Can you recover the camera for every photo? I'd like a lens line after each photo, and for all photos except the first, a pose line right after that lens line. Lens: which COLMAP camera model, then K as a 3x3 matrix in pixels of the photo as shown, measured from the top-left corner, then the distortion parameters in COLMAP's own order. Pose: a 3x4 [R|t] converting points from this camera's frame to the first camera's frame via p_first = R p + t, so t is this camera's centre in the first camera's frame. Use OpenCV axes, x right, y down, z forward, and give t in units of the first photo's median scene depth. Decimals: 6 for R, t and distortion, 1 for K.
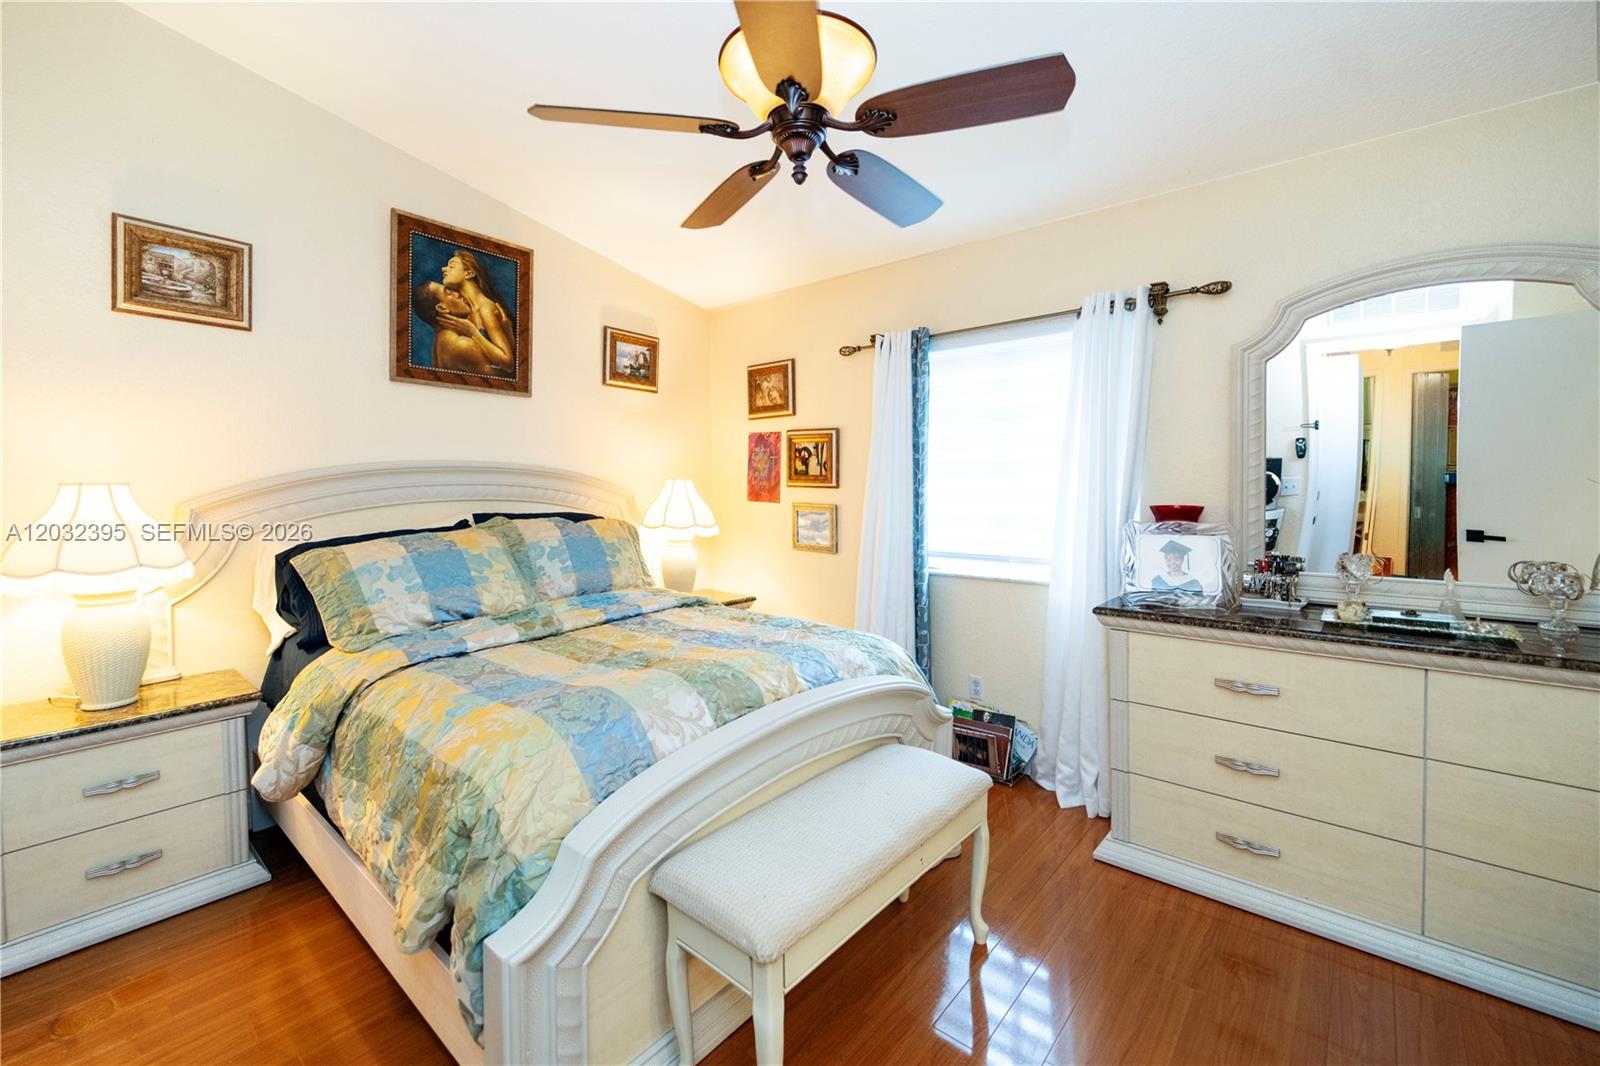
lens RADIAL K [[664.8, 0, 809.5], [0, 664.8, 496.1], [0, 0, 1]] dist [0.000180, -0.000115]
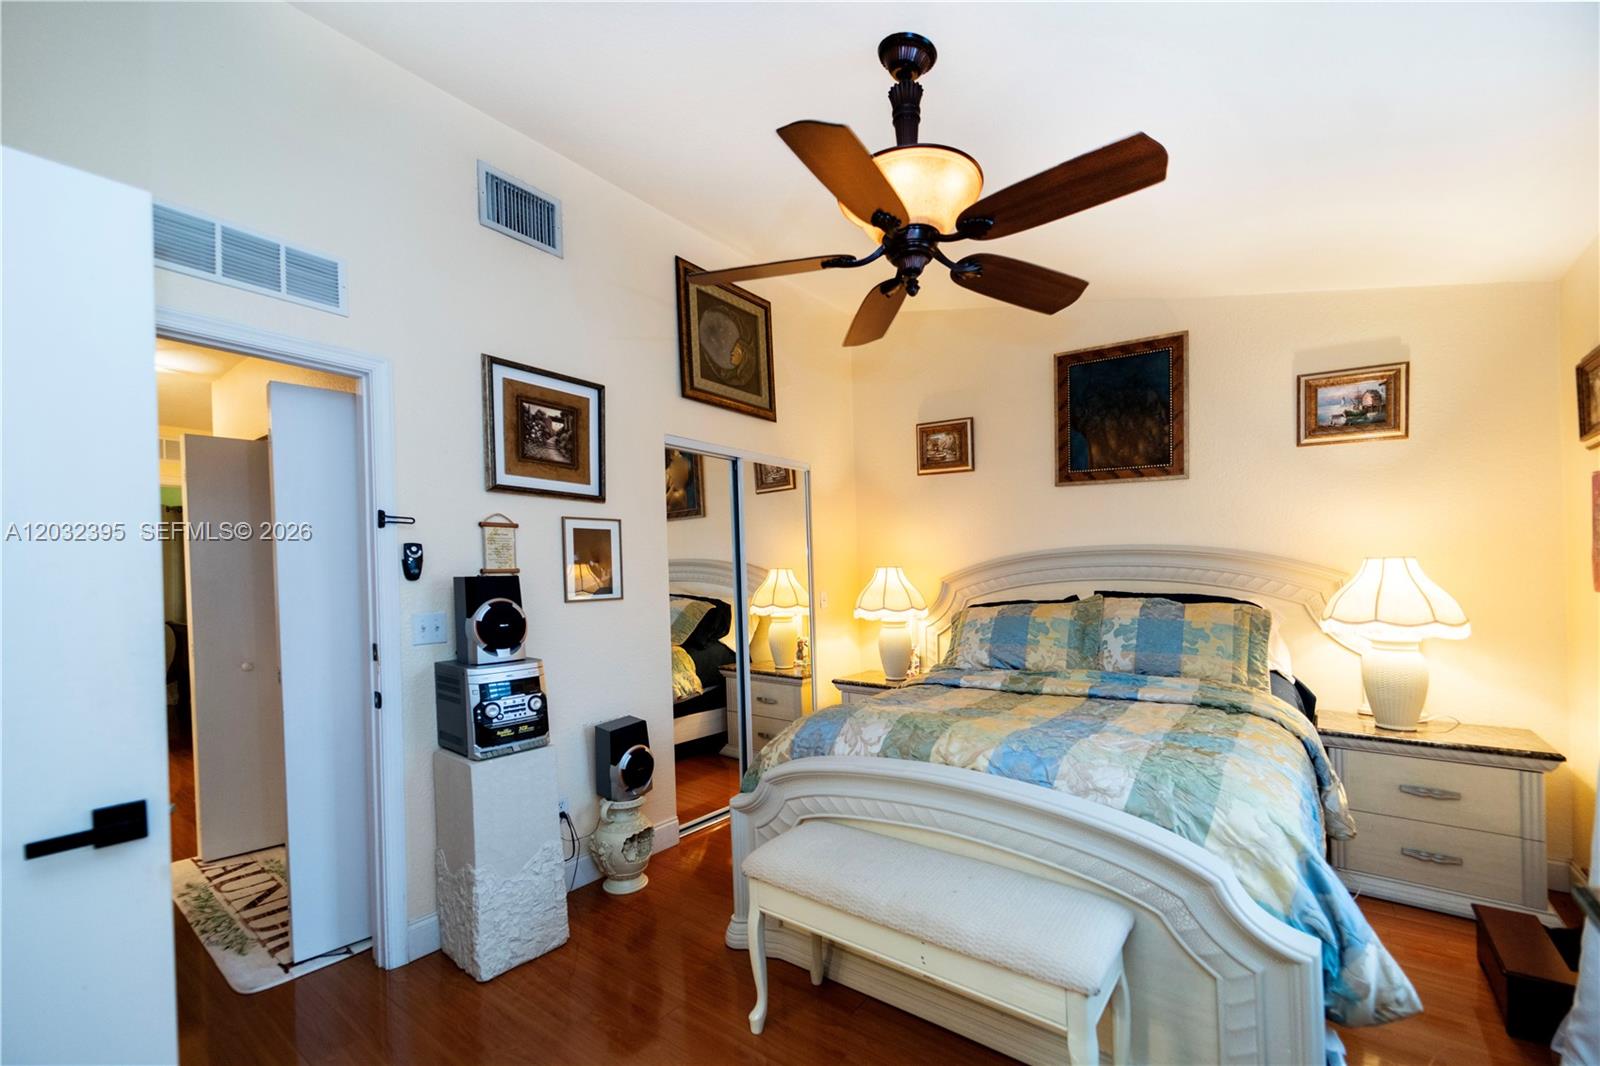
lens RADIAL K [[641.4, 0, 805.7], [0, 641.4, 579.4], [0, 0, 1]] dist [-0.000055, 0.000019]
pose [[0.088673, 0.019794, -0.995864, 0.585450], [-0.008869, 0.999779, 0.019082, -0.010611], [0.996021, 0.007141, 0.088829, 0.401476]]
